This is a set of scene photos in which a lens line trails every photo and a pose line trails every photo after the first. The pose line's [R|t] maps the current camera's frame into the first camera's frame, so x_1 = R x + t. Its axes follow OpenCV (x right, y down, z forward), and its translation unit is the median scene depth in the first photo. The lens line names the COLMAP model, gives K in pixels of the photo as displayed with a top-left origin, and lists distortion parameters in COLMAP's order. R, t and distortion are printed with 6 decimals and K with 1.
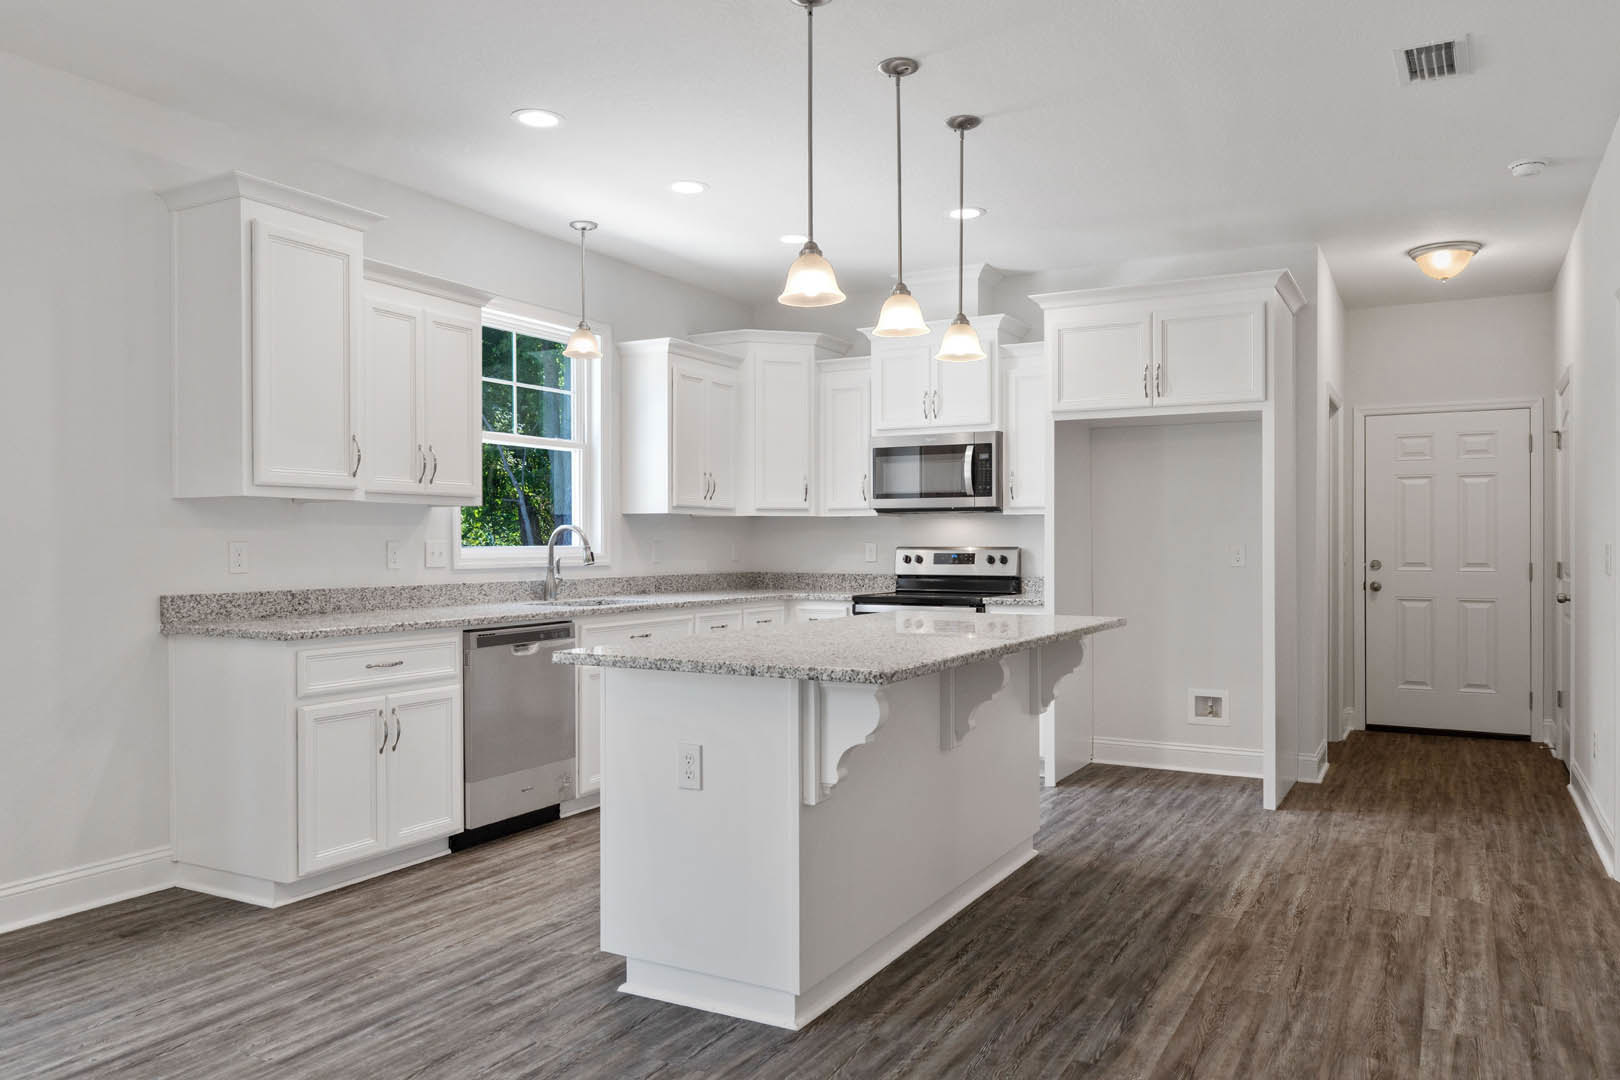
lens RADIAL K [[1150.7, 0, 809.5], [0, 1150.7, 533.9], [0, 0, 1]] dist [0.045509, -0.022551]
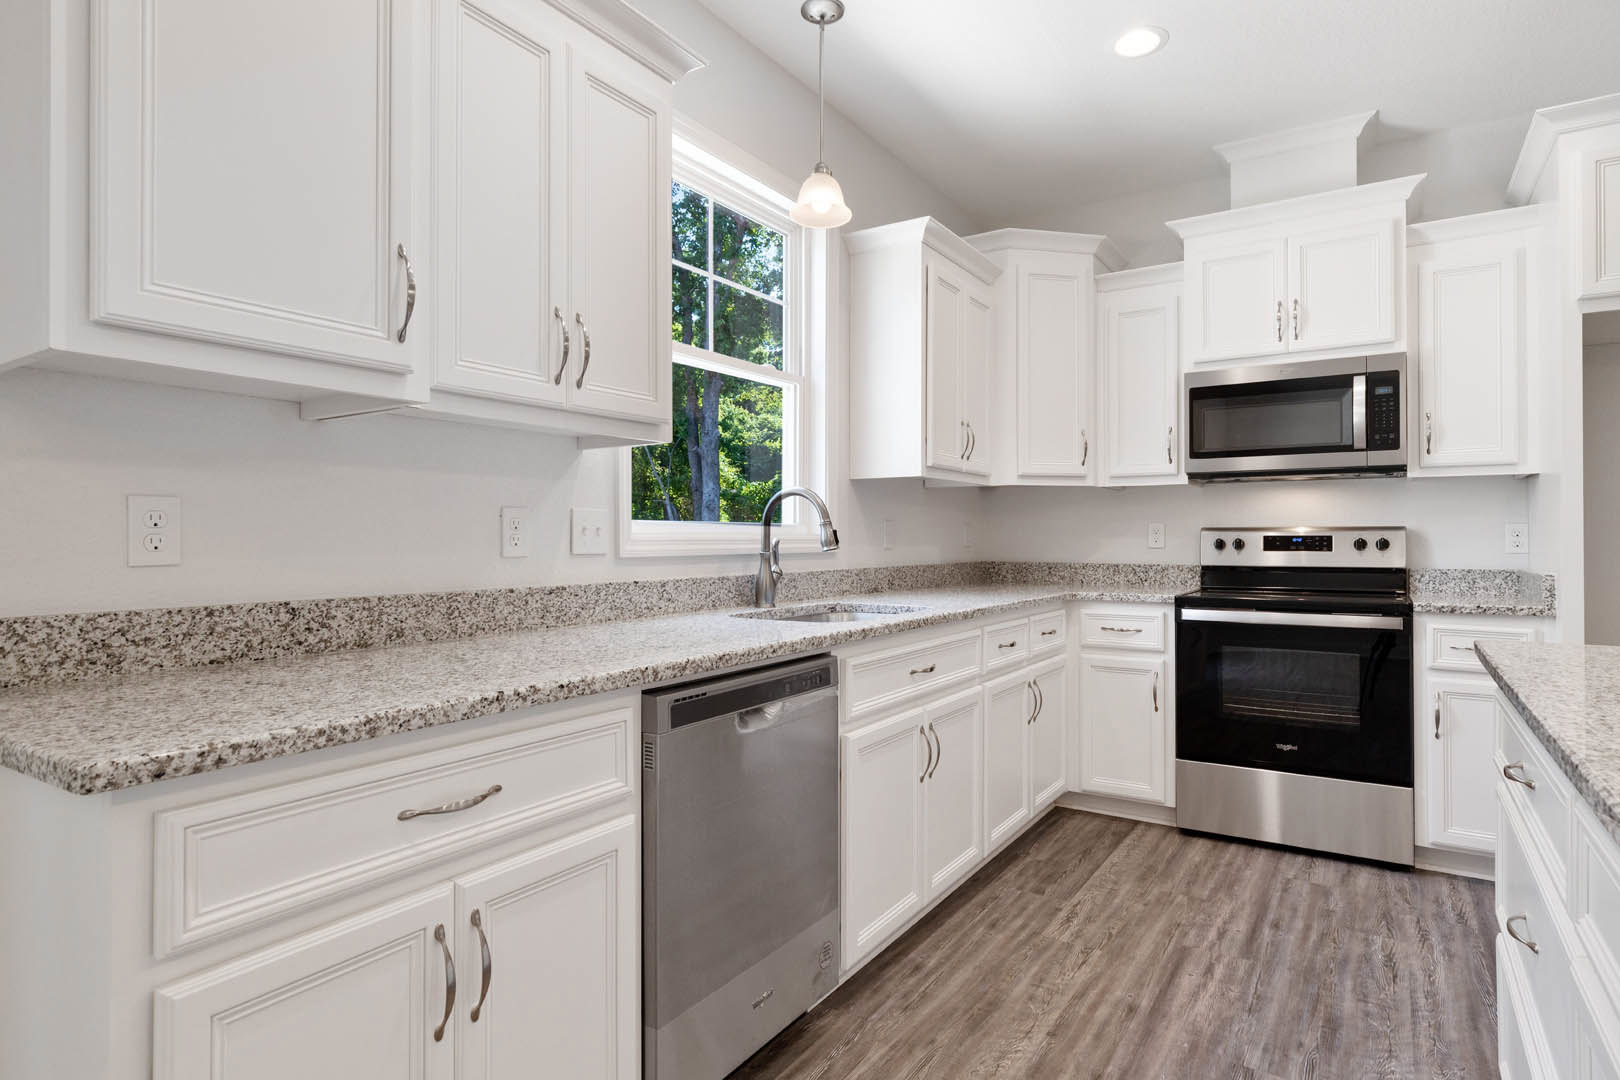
lens RADIAL K [[878.1, 0, 823.8], [0, 878.1, 535.4], [0, 0, 1]] dist [0.010727, 0.001177]
pose [[0.997903, -0.000529, -0.064720, -0.155335], [0.000978, 0.999976, 0.006905, 0.014524], [0.064714, -0.006953, 0.997880, 0.498072]]
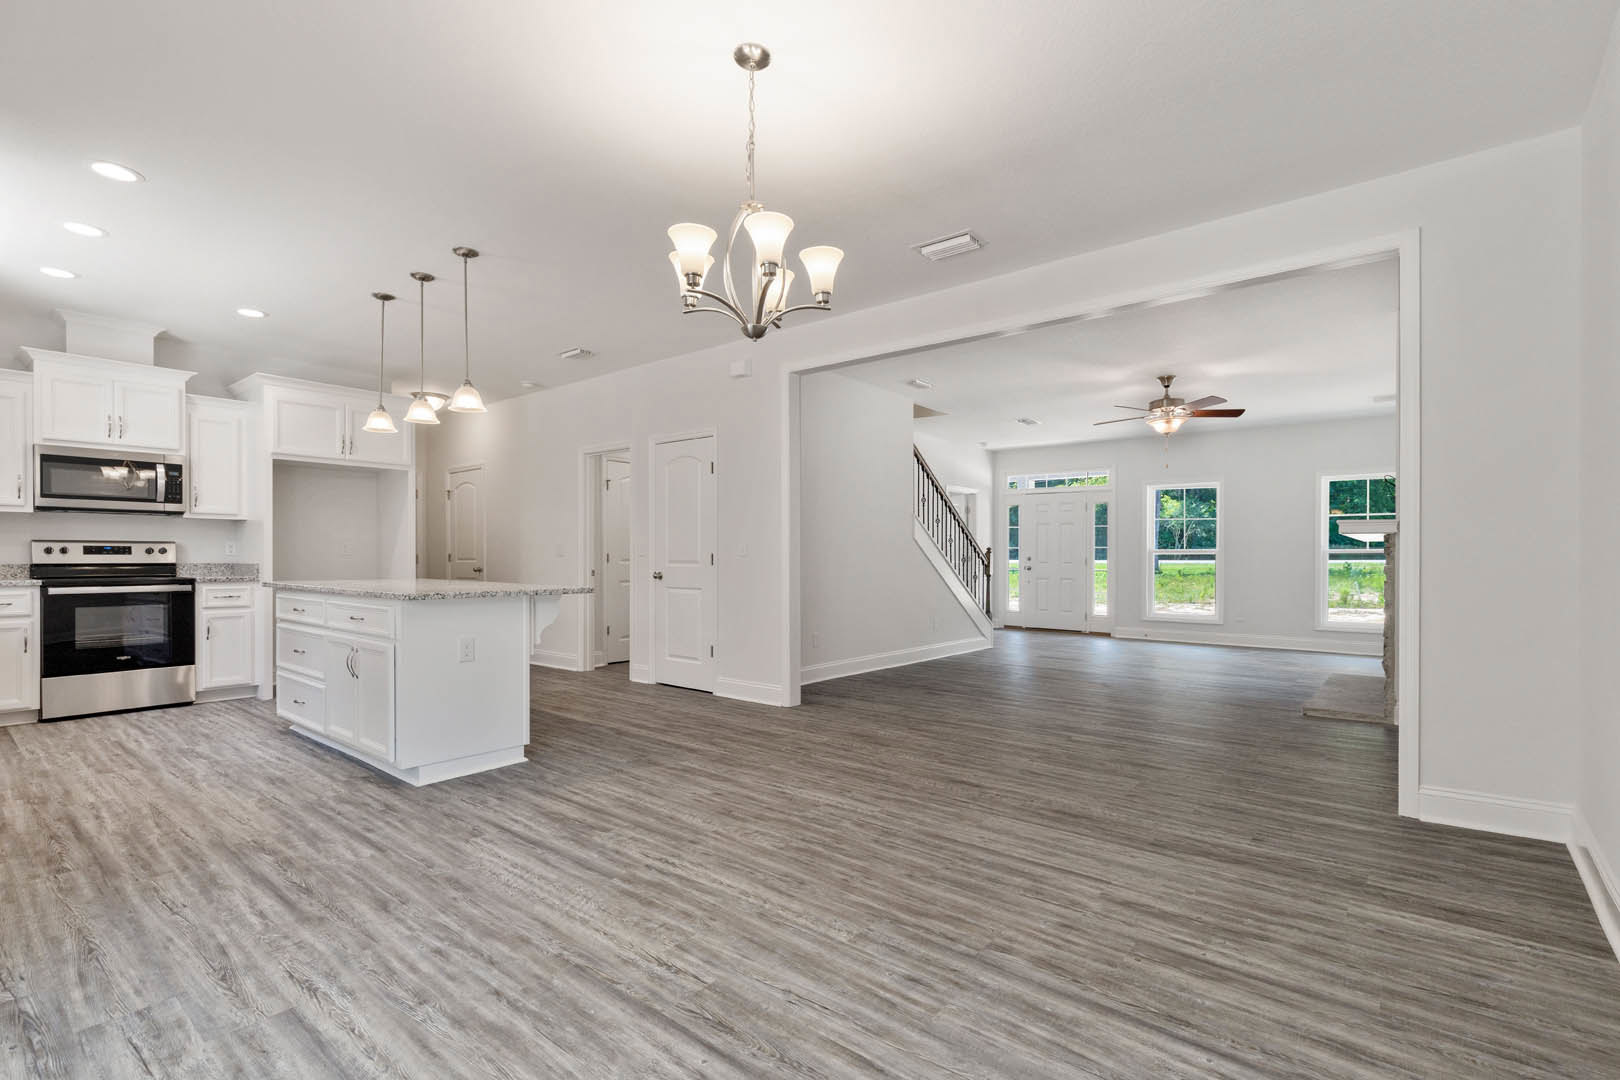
lens RADIAL K [[737.1, 0, 807.6], [0, 737.1, 553.1], [0, 0, 1]] dist [0.018928, 0.000069]
pose [[0.195628, 0.002836, 0.980674, -0.609181], [-0.015658, 0.999877, 0.000232, 0.014760], [-0.980553, -0.015401, 0.195648, 0.105300]]
